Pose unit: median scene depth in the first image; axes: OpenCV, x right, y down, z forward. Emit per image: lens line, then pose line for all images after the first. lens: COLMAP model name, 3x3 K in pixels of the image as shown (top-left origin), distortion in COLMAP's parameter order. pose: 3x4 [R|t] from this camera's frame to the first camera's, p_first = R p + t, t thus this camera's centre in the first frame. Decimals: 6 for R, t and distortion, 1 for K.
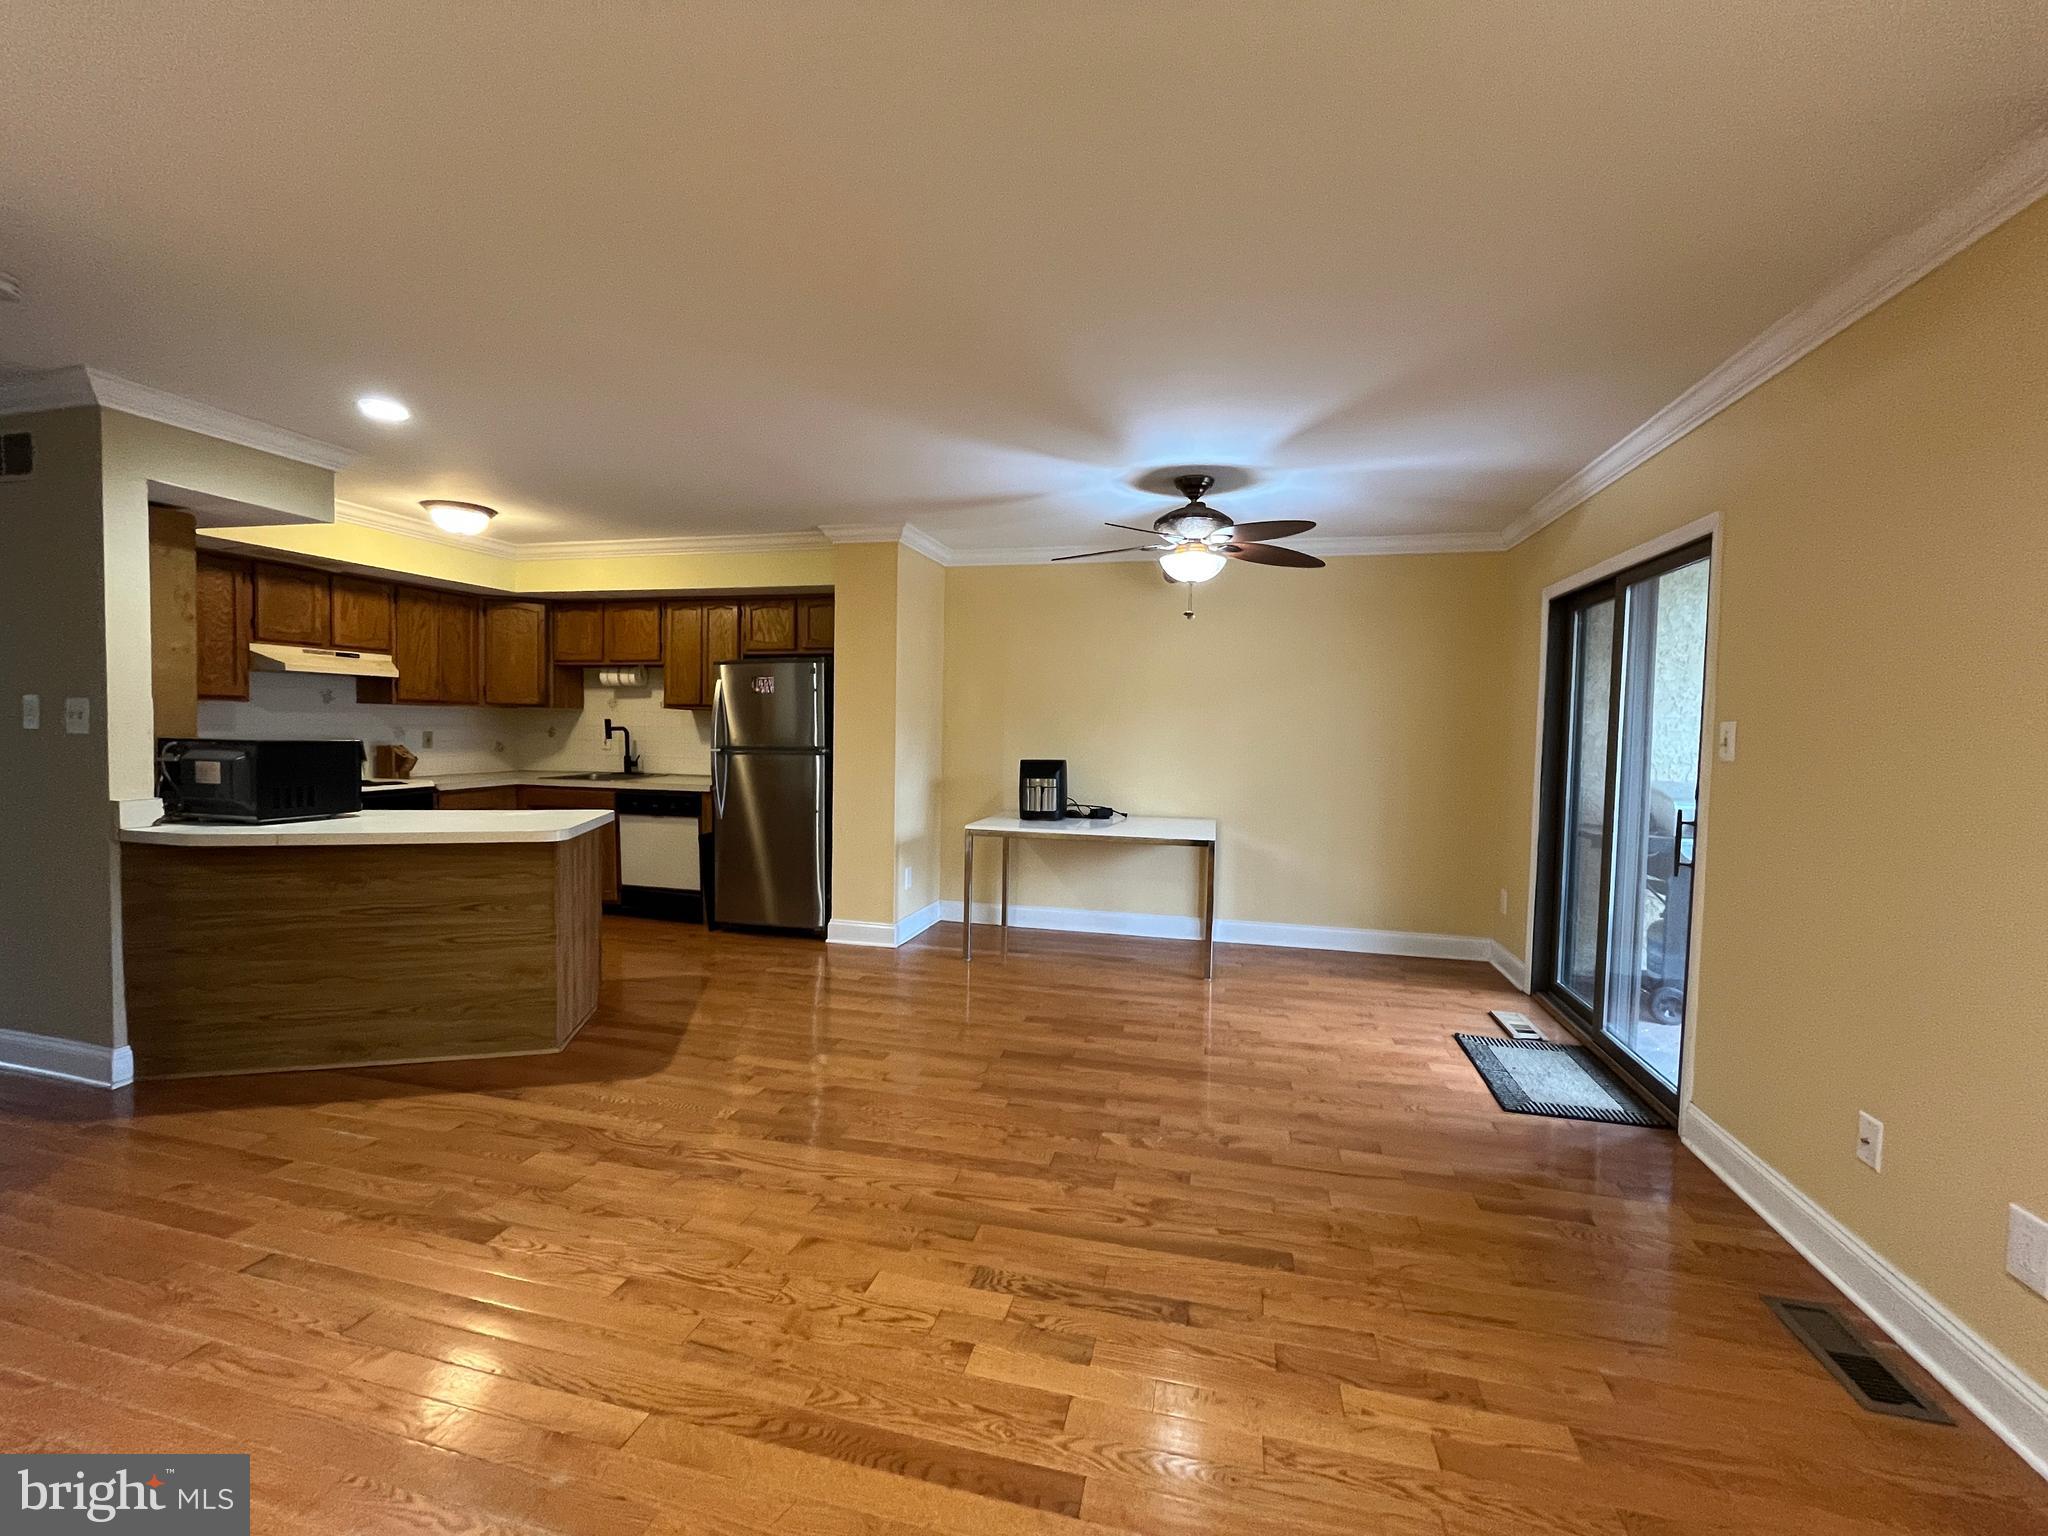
lens RADIAL K [[828.6, 0, 1026.9], [0, 828.6, 767.7], [0, 0, 1]] dist [-0.002413, -0.000493]
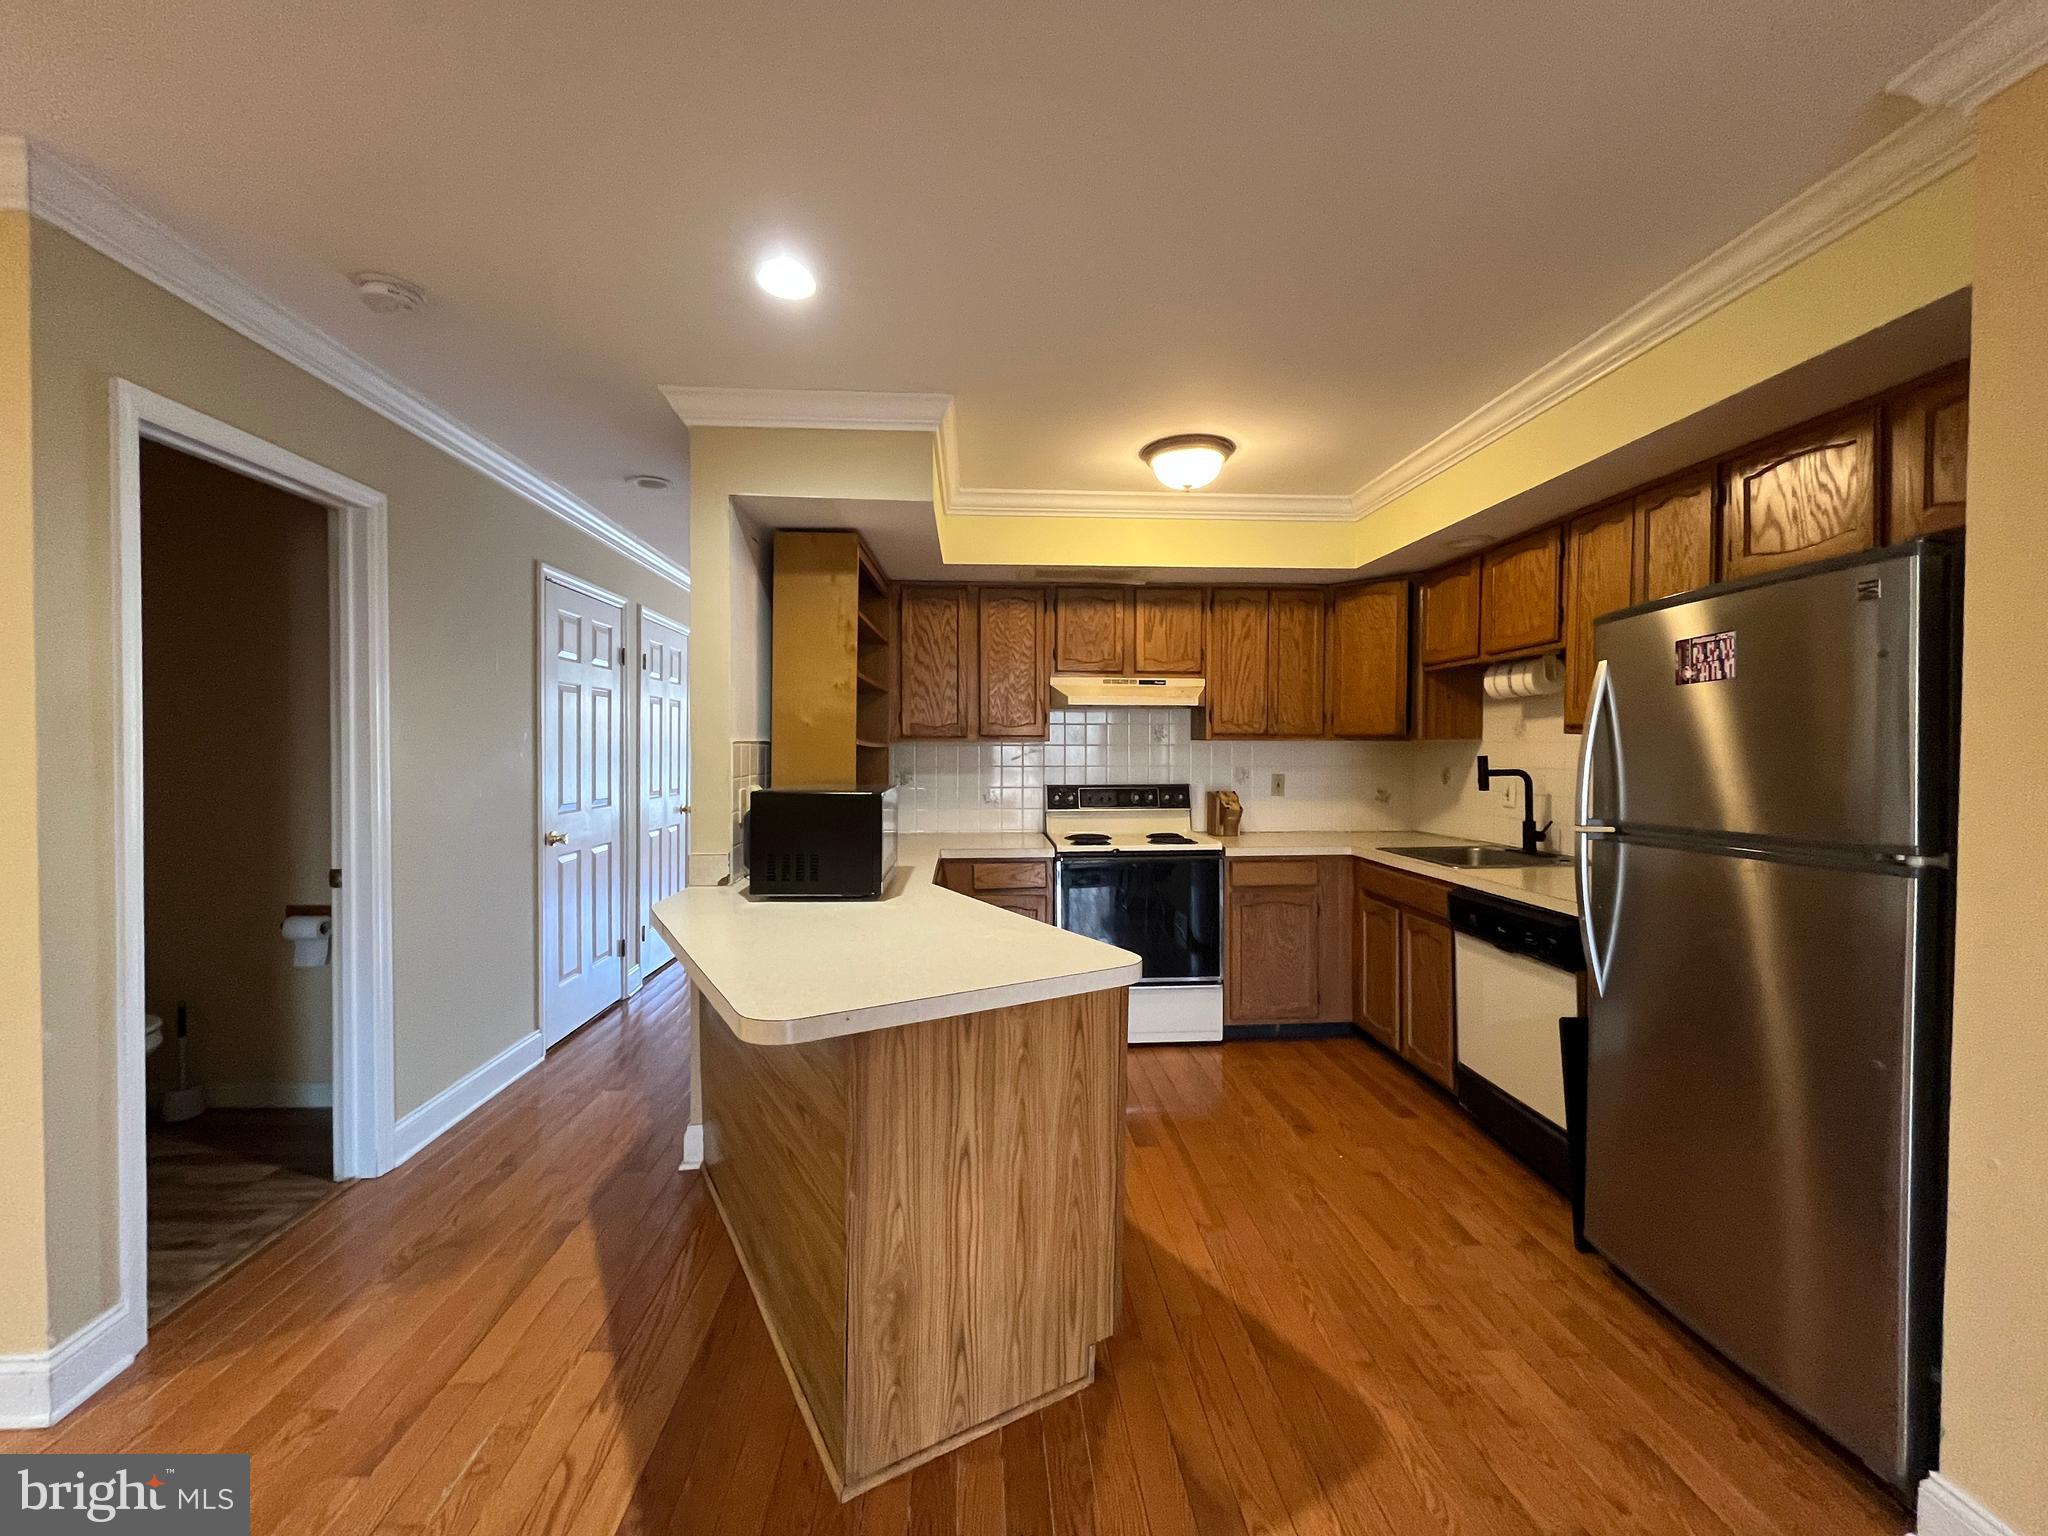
lens RADIAL K [[828.6, 0, 1033.4], [0, 828.6, 758.1], [0, 0, 1]] dist [-0.002413, -0.000493]
pose [[0.309837, -0.006939, -0.950764, -0.061107], [-0.045020, 0.998745, -0.021960, -0.032440], [0.949723, 0.049607, 0.309136, 0.561046]]
